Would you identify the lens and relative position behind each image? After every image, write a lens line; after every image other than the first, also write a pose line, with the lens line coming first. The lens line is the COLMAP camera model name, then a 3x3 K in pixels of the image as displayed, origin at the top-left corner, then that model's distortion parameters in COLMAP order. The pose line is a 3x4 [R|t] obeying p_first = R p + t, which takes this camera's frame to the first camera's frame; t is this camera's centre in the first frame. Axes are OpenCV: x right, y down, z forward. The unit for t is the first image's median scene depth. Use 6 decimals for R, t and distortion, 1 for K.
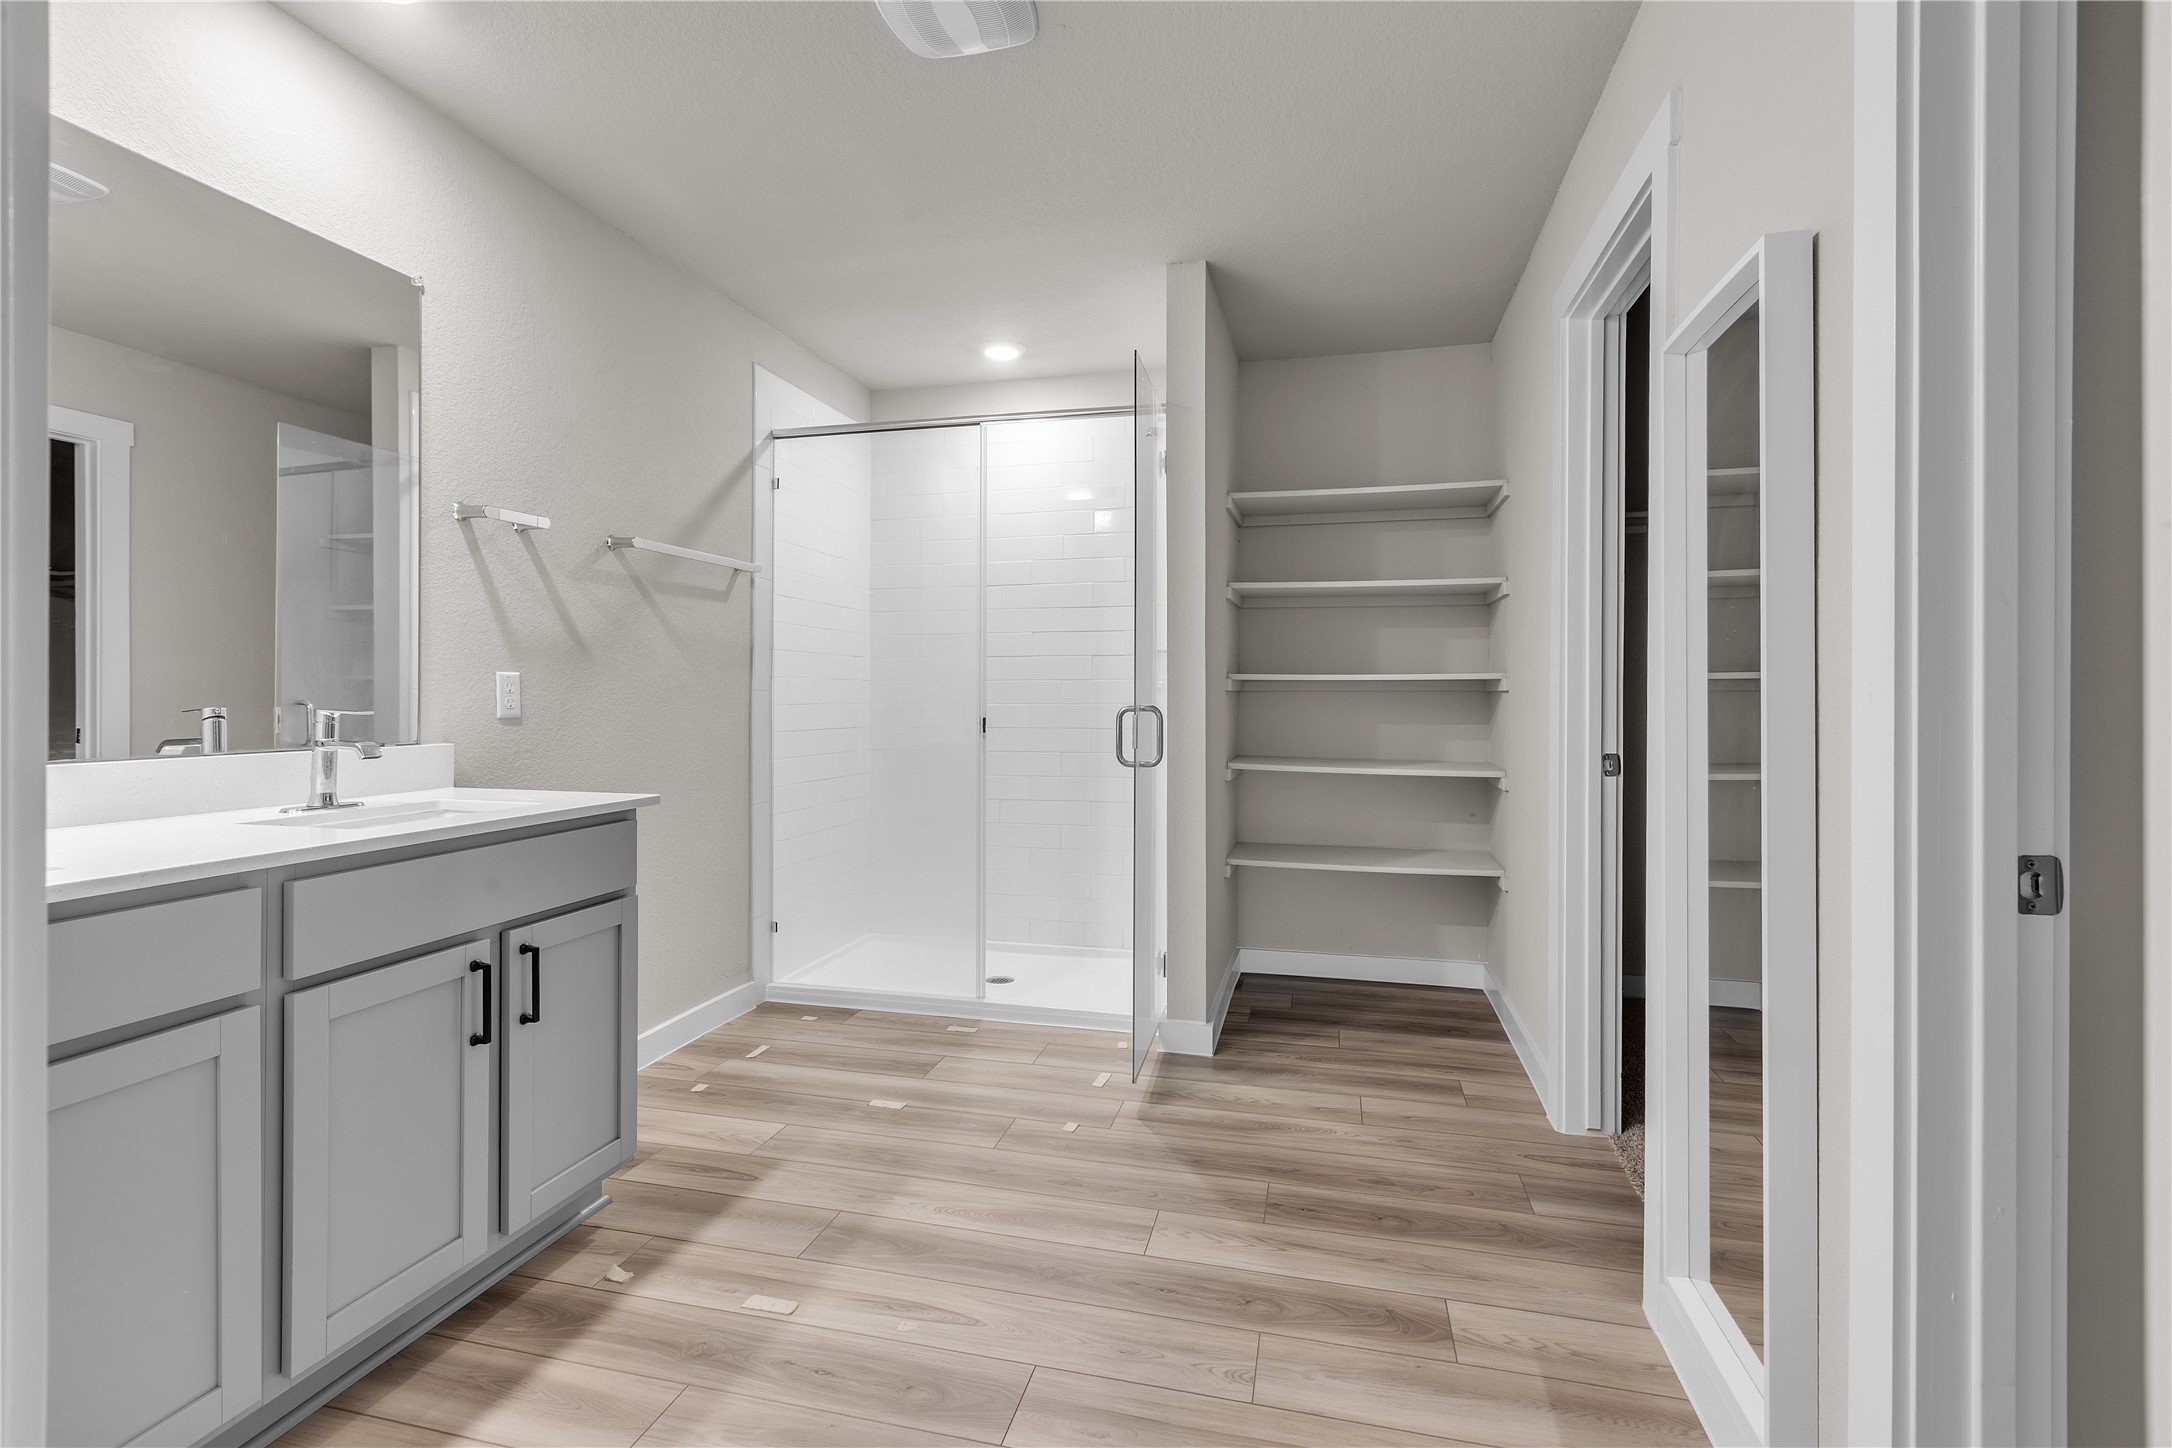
lens RADIAL K [[995.6, 0, 1082.0], [0, 995.6, 705.9], [0, 0, 1]] dist [0.001514, 0.000367]
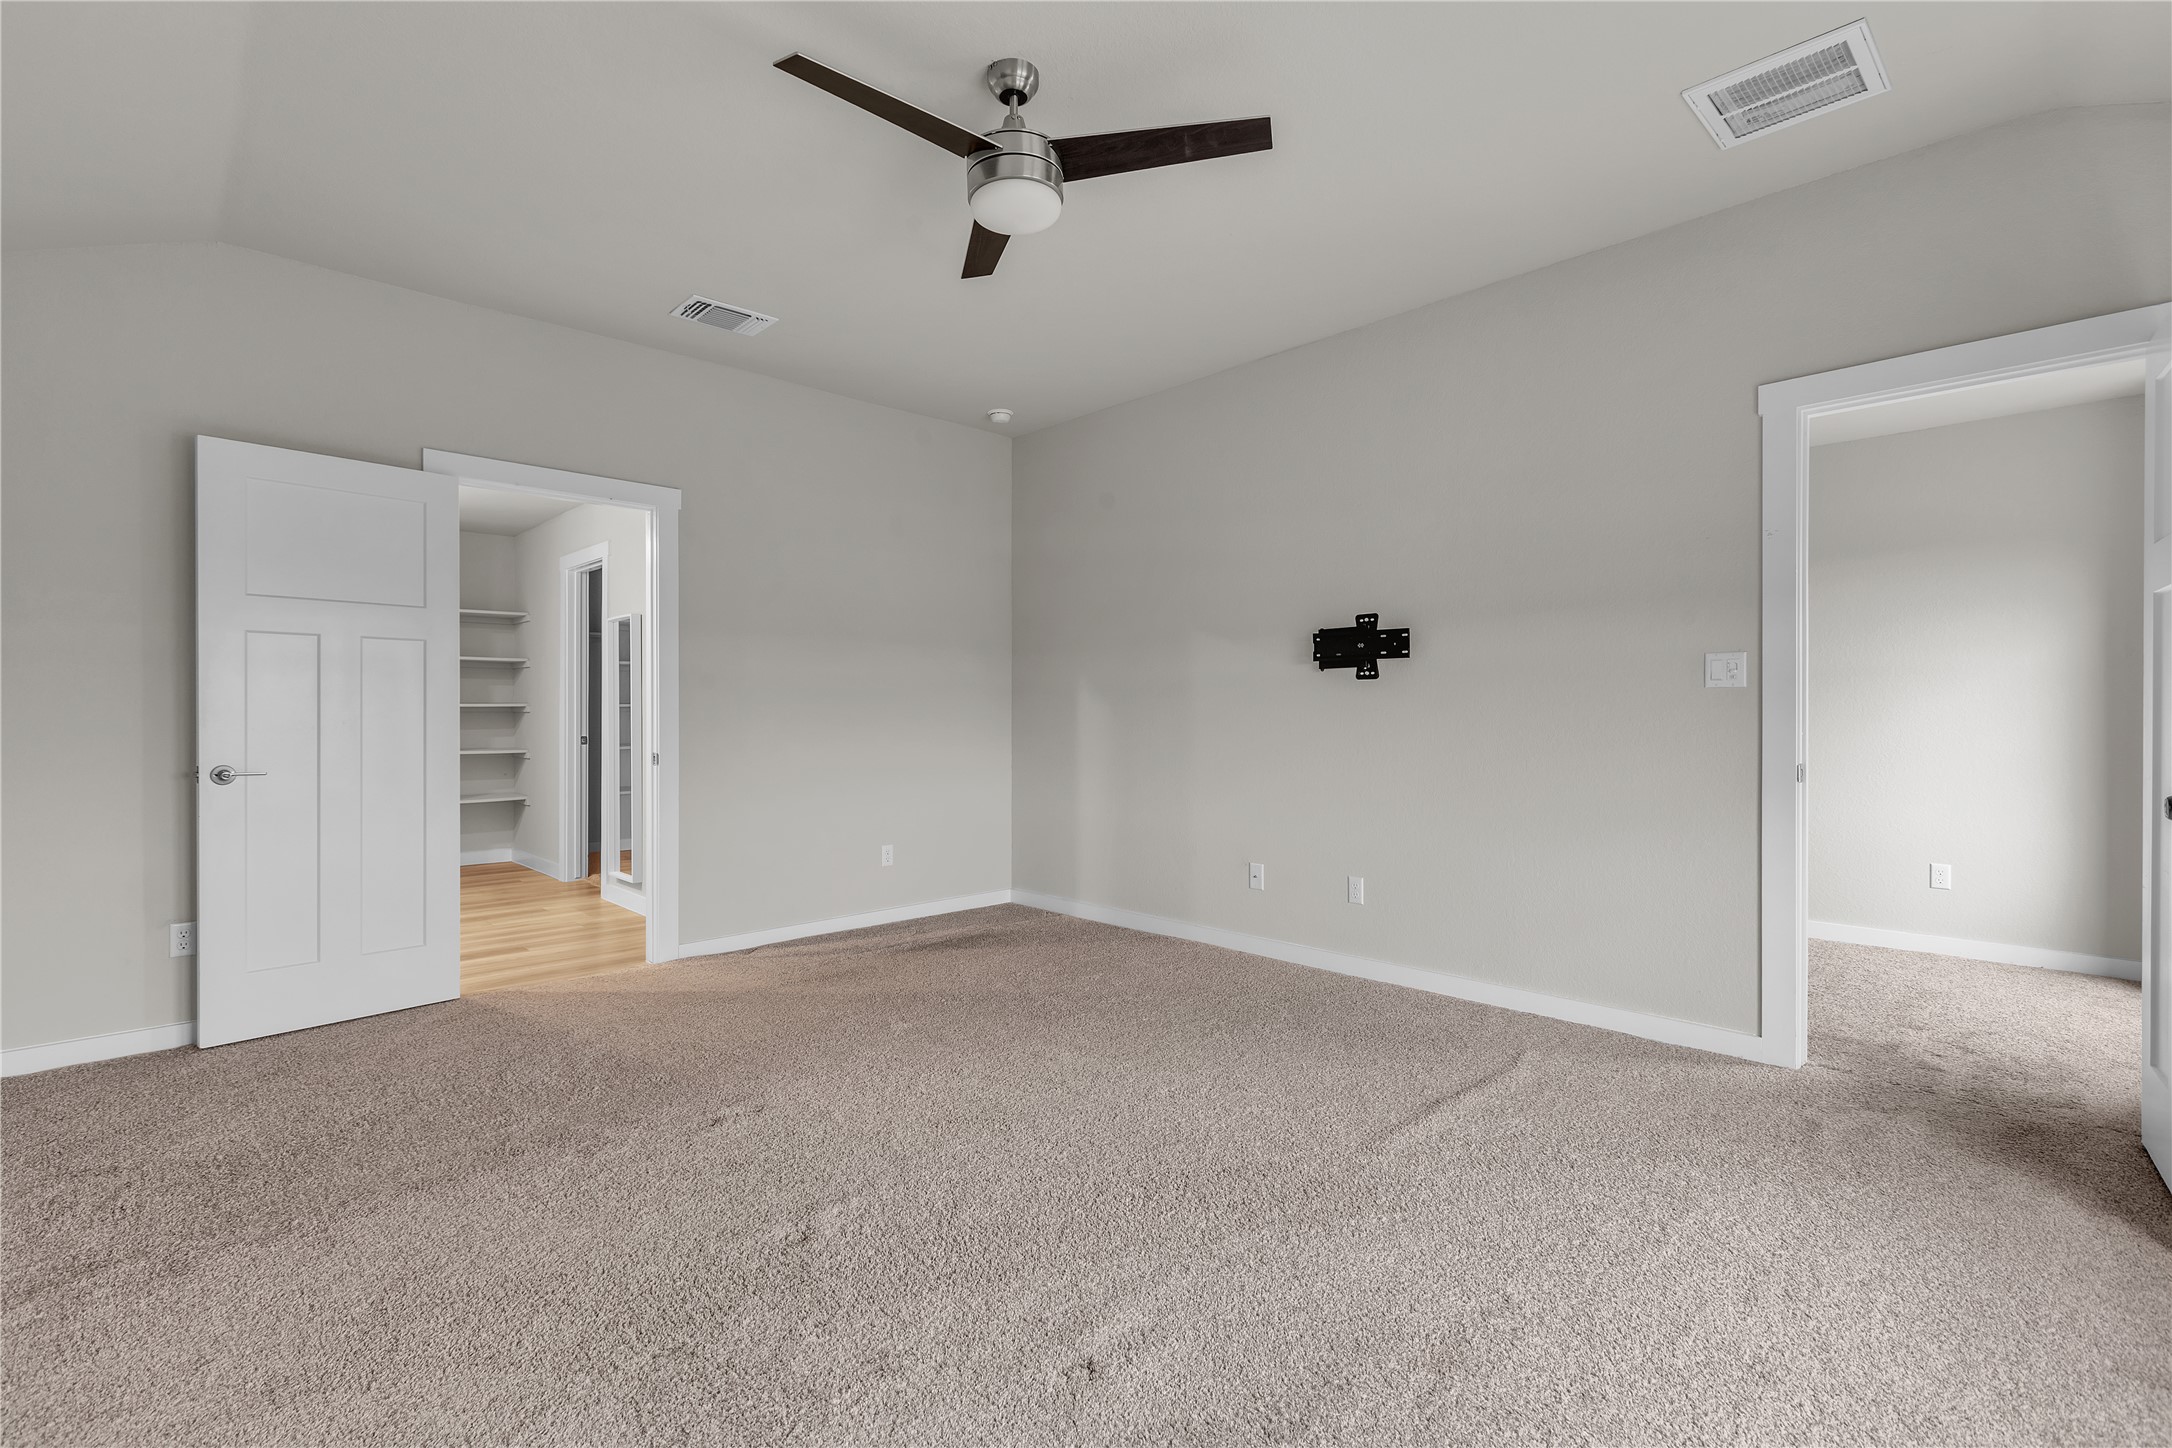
lens RADIAL K [[995.6, 0, 1082.0], [0, 995.6, 705.9], [0, 0, 1]] dist [0.001514, 0.000367]
pose [[0.531517, 0.004814, 0.847034, -0.737772], [0.008675, 0.999900, -0.011127, 0.005290], [-0.847003, 0.013262, 0.531422, -1.125920]]
